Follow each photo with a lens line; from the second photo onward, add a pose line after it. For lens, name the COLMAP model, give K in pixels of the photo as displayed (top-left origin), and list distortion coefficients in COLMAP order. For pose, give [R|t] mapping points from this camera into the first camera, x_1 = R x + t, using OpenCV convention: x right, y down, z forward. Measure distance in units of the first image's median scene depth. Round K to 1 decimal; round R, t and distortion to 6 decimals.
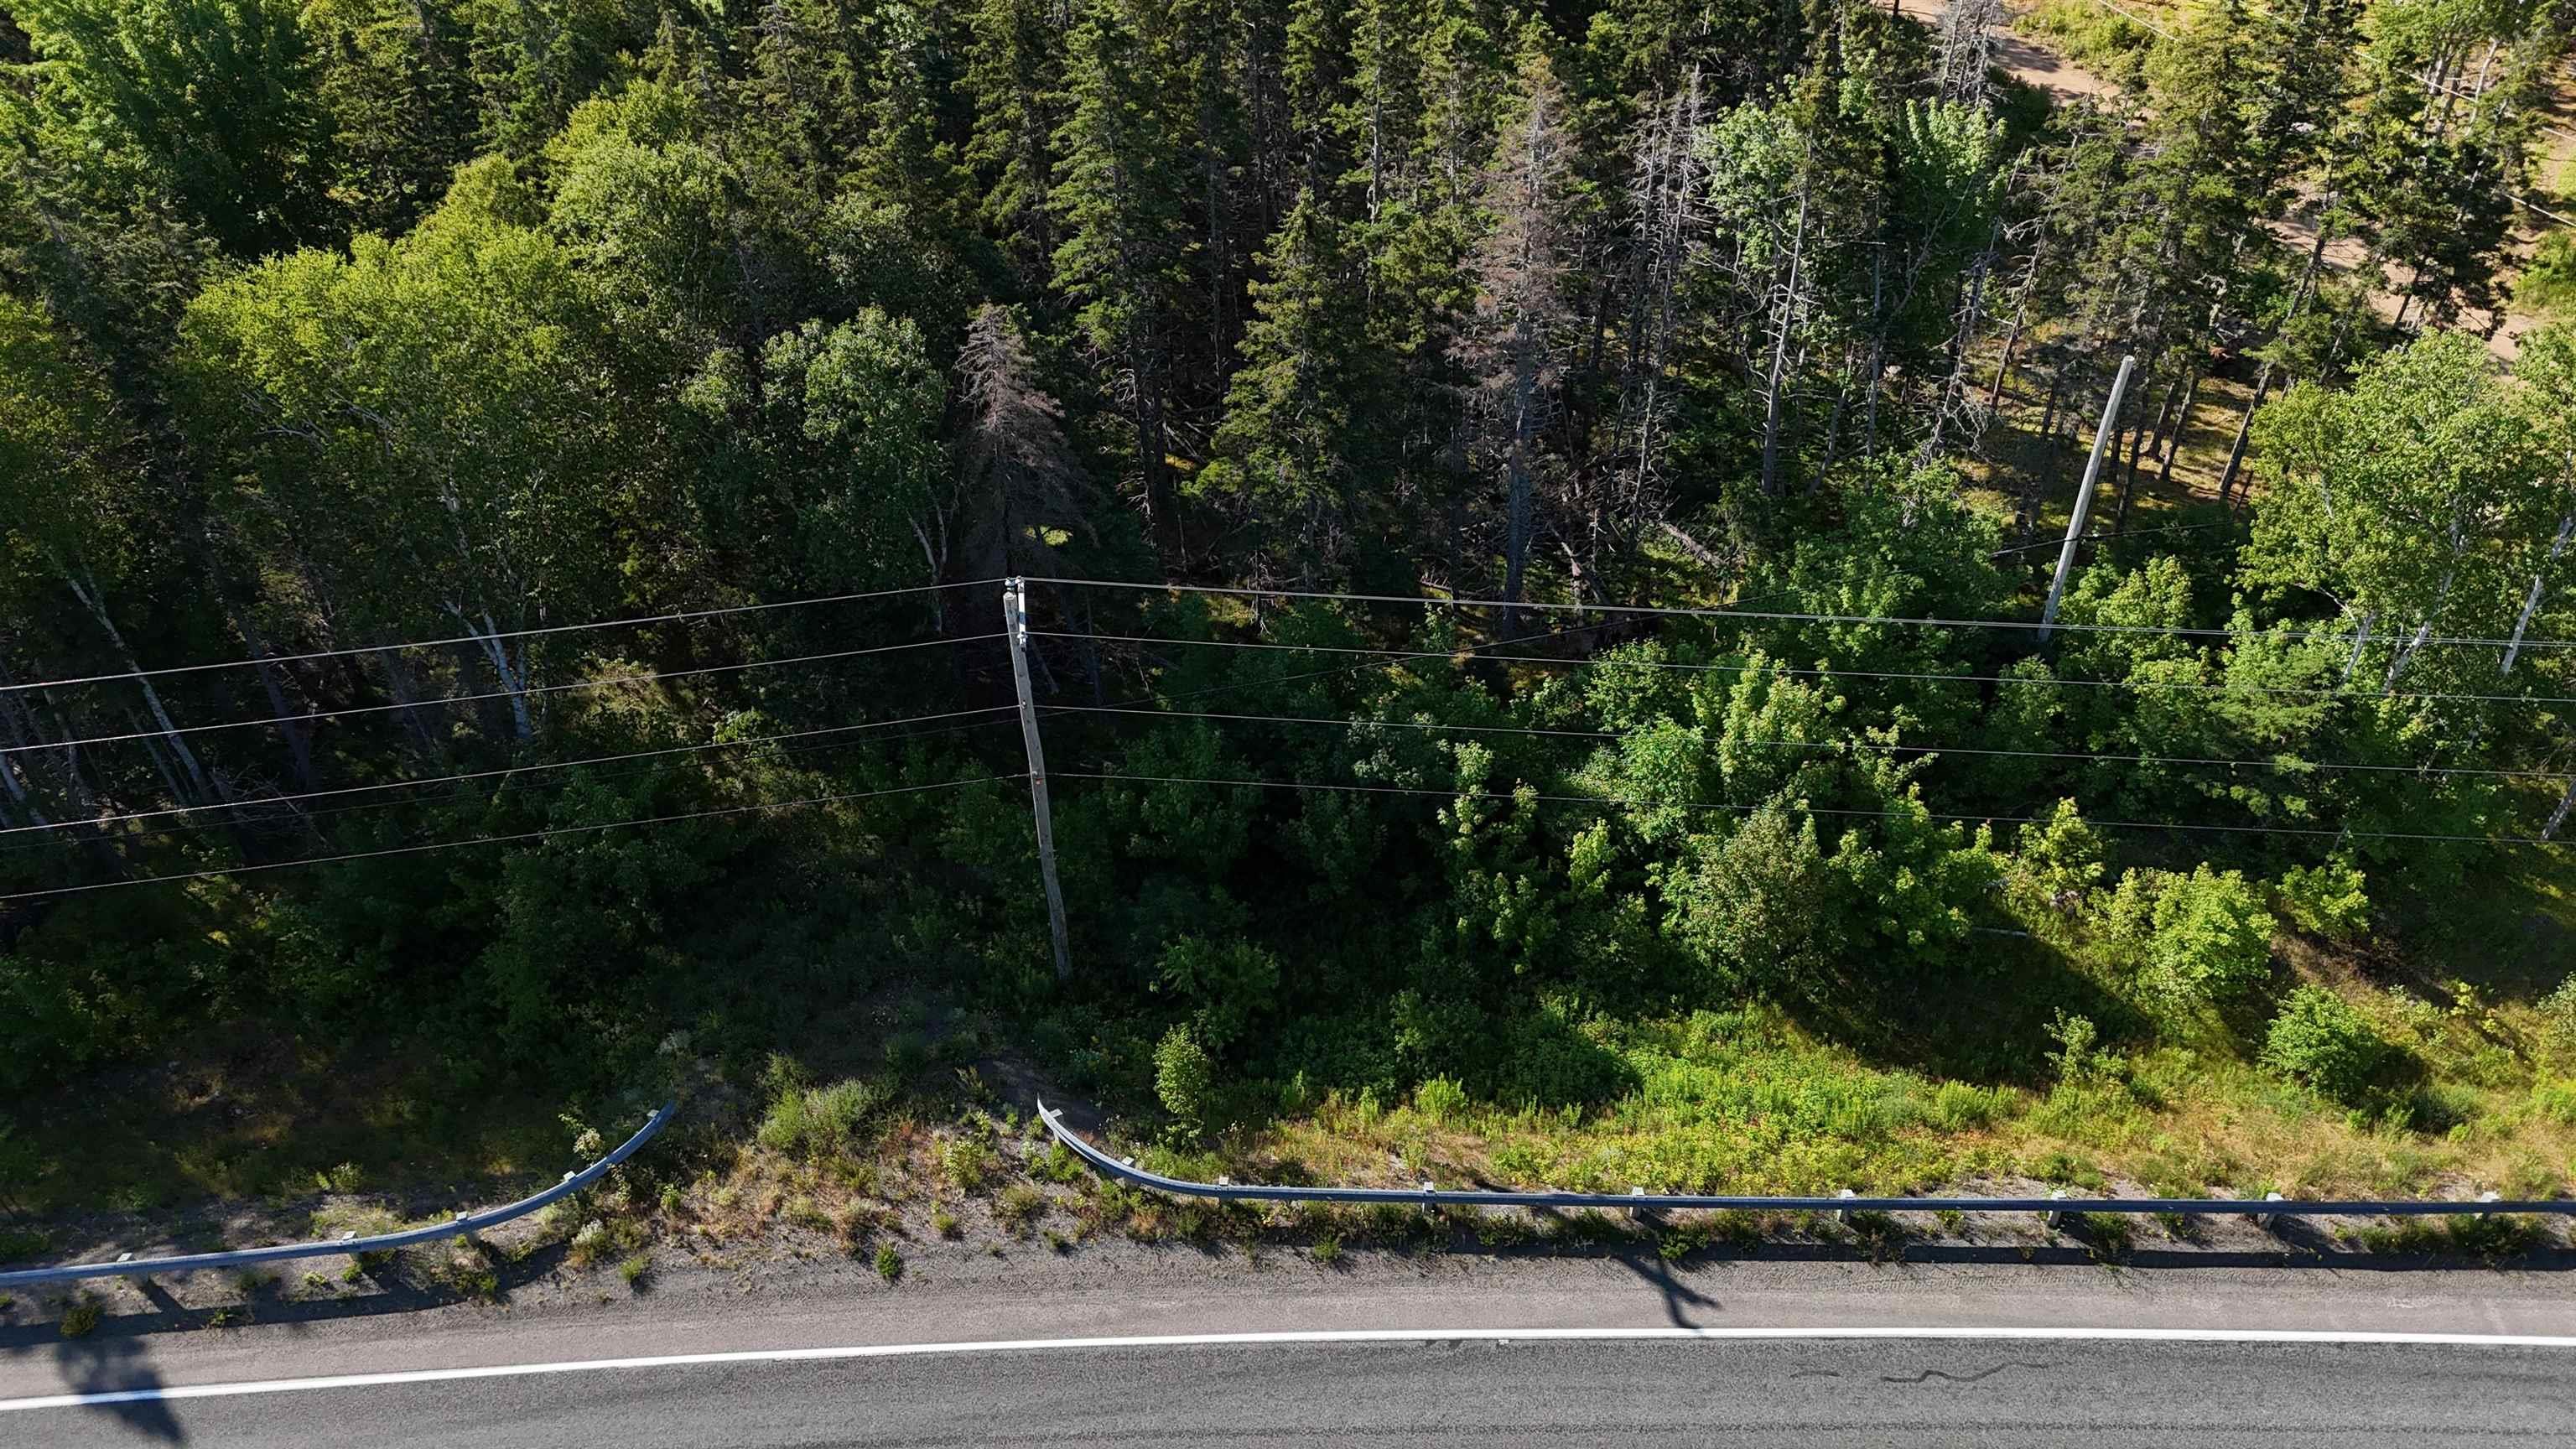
lens RADIAL K [[1815.5, 0, 1298.1], [0, 1815.5, 724.0], [0, 0, 1]] dist [0.087285, -0.086700]
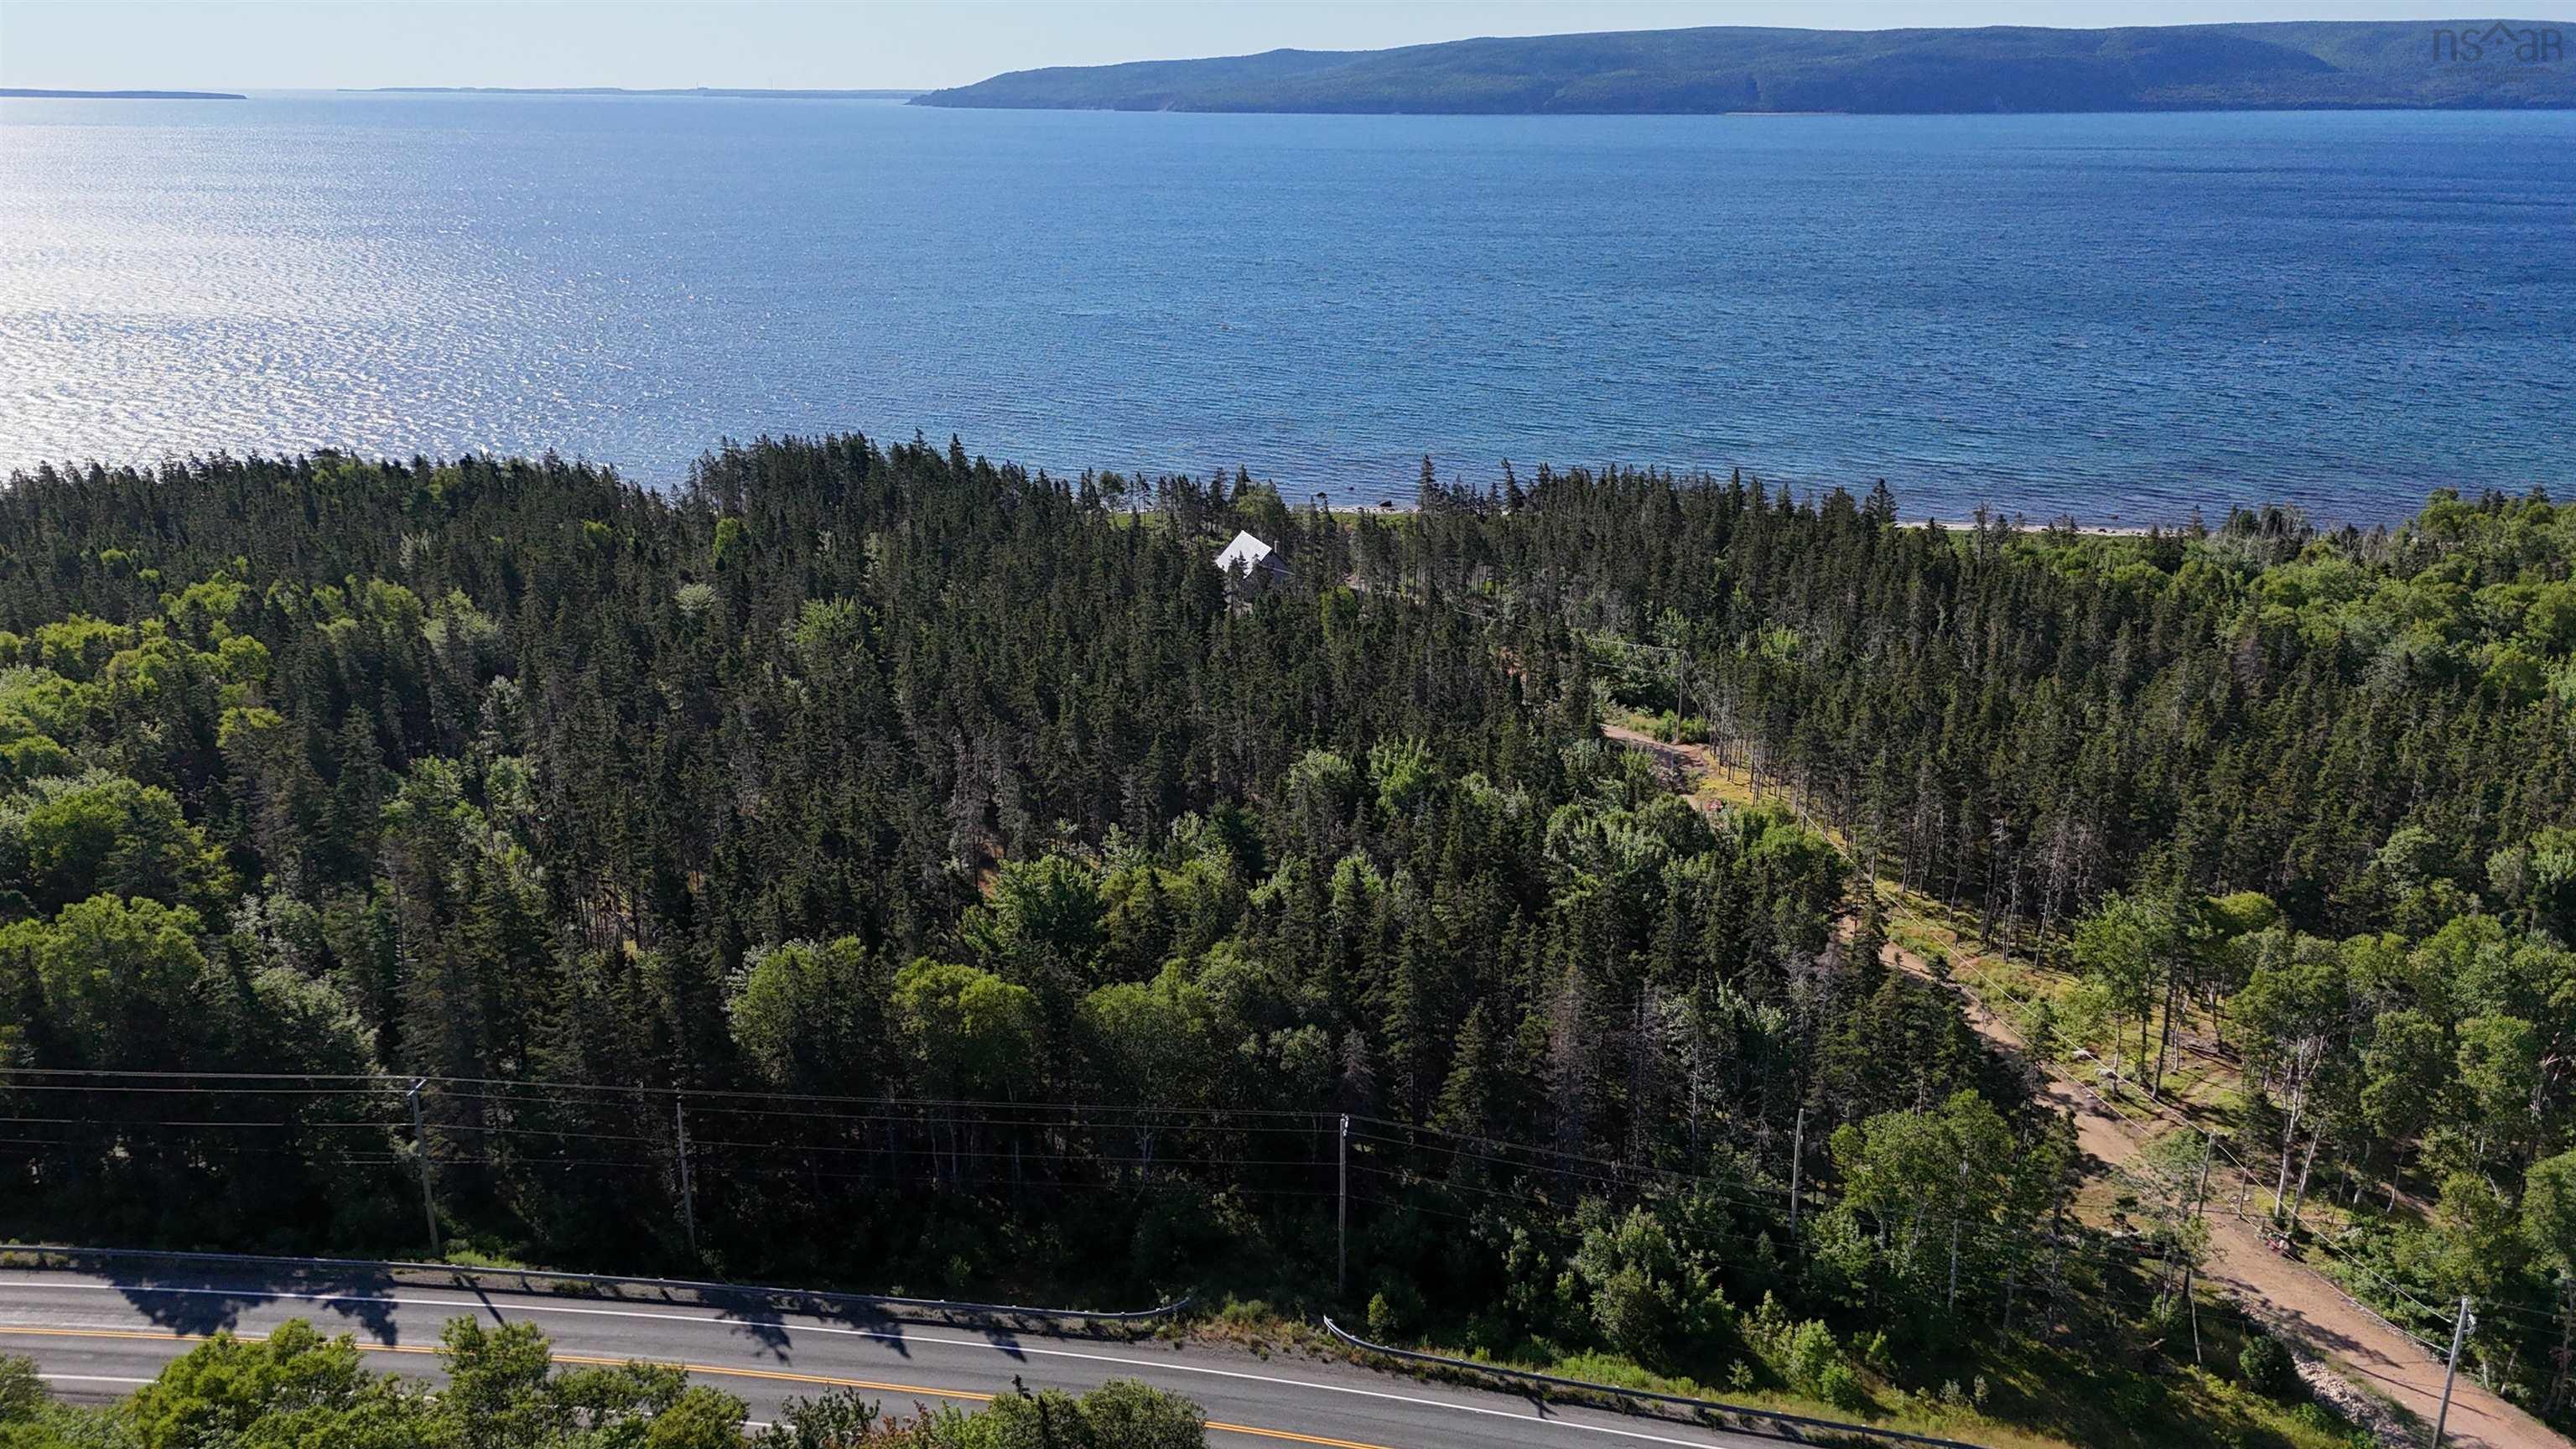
lens RADIAL K [[1815.5, 0, 1298.1], [0, 1815.5, 724.0], [0, 0, 1]] dist [0.087285, -0.086700]
pose [[0.971725, 0.082413, -0.221264, 0.302541], [-0.170540, 0.893081, -0.416319, 0.491489], [0.163297, 0.442282, 0.881885, -1.552077]]
